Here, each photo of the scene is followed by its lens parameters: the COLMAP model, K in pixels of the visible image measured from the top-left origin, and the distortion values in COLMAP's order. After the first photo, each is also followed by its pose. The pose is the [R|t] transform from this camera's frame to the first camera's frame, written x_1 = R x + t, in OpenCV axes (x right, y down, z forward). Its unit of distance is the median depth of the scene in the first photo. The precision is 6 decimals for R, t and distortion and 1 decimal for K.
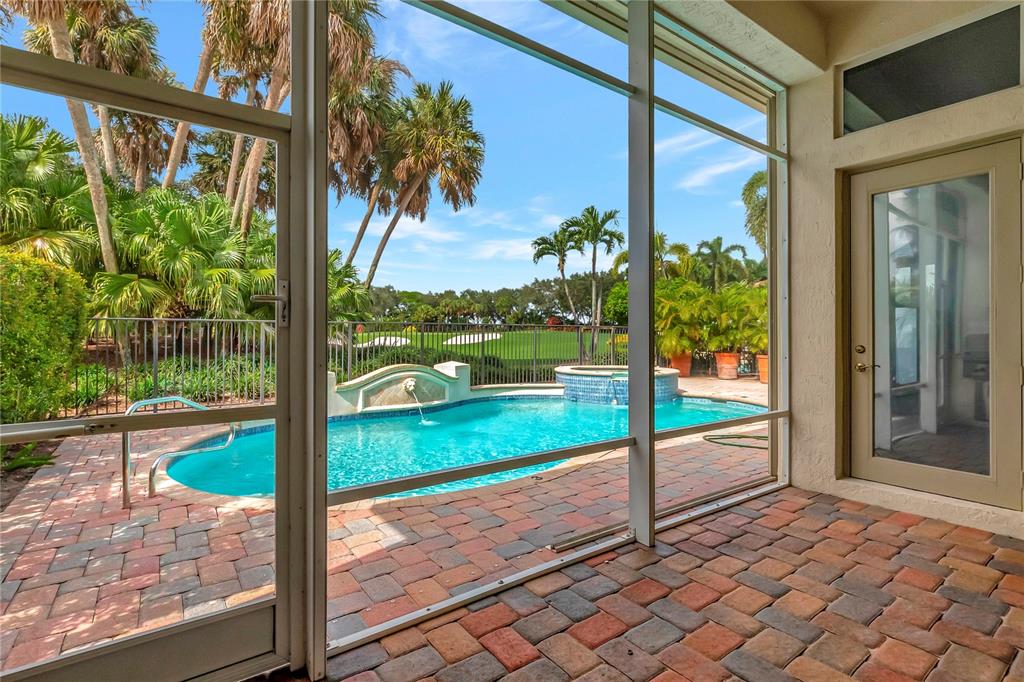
lens RADIAL K [[485.1, 0, 511.7], [0, 485.1, 331.4], [0, 0, 1]] dist [-0.000359, -0.001350]
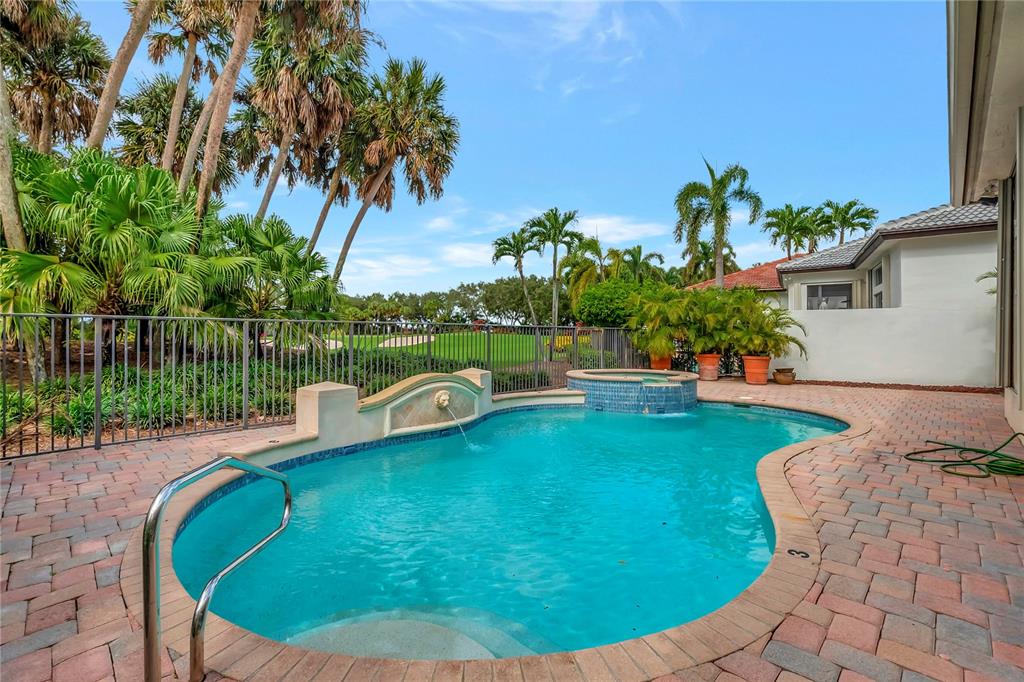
lens RADIAL K [[450.6, 0, 481.6], [0, 450.6, 333.4], [0, 0, 1]] dist [-0.003482, 0.000462]
pose [[0.989819, -0.002411, 0.142308, -0.189423], [0.002673, 0.999995, -0.001653, 0.002500], [-0.142303, 0.002017, 0.989821, 0.191106]]
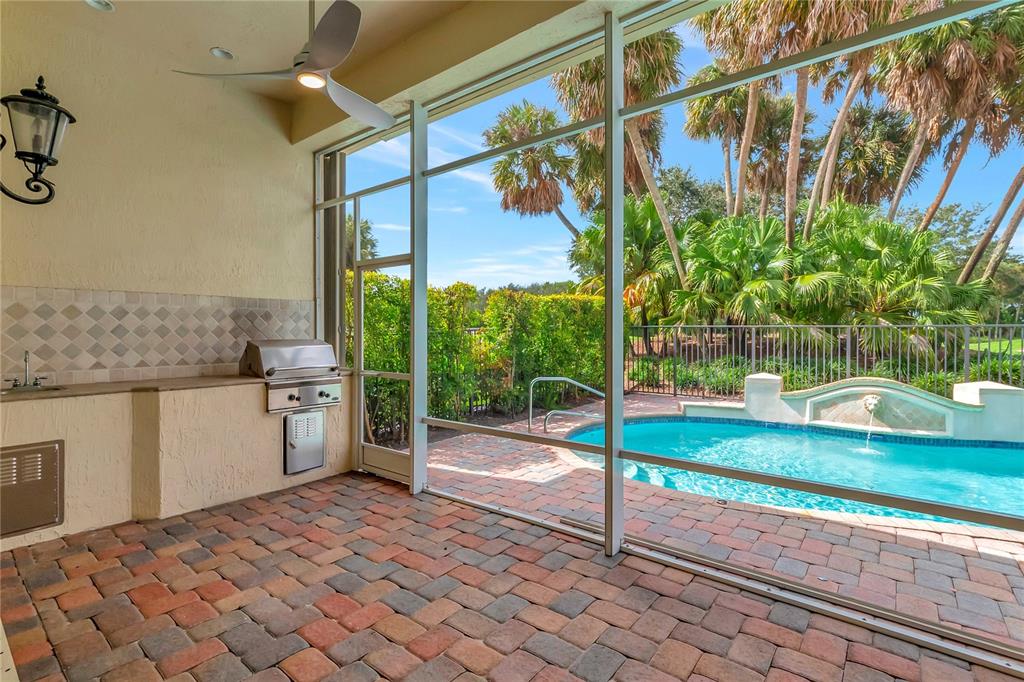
lens RADIAL K [[485.1, 0, 510.8], [0, 485.1, 333.6], [0, 0, 1]] dist [-0.000359, -0.001350]
pose [[0.272090, 0.002689, -0.962268, 0.316316], [0.001569, 0.999994, 0.003238, -0.010235], [0.962271, -0.002391, 0.272084, 0.131112]]
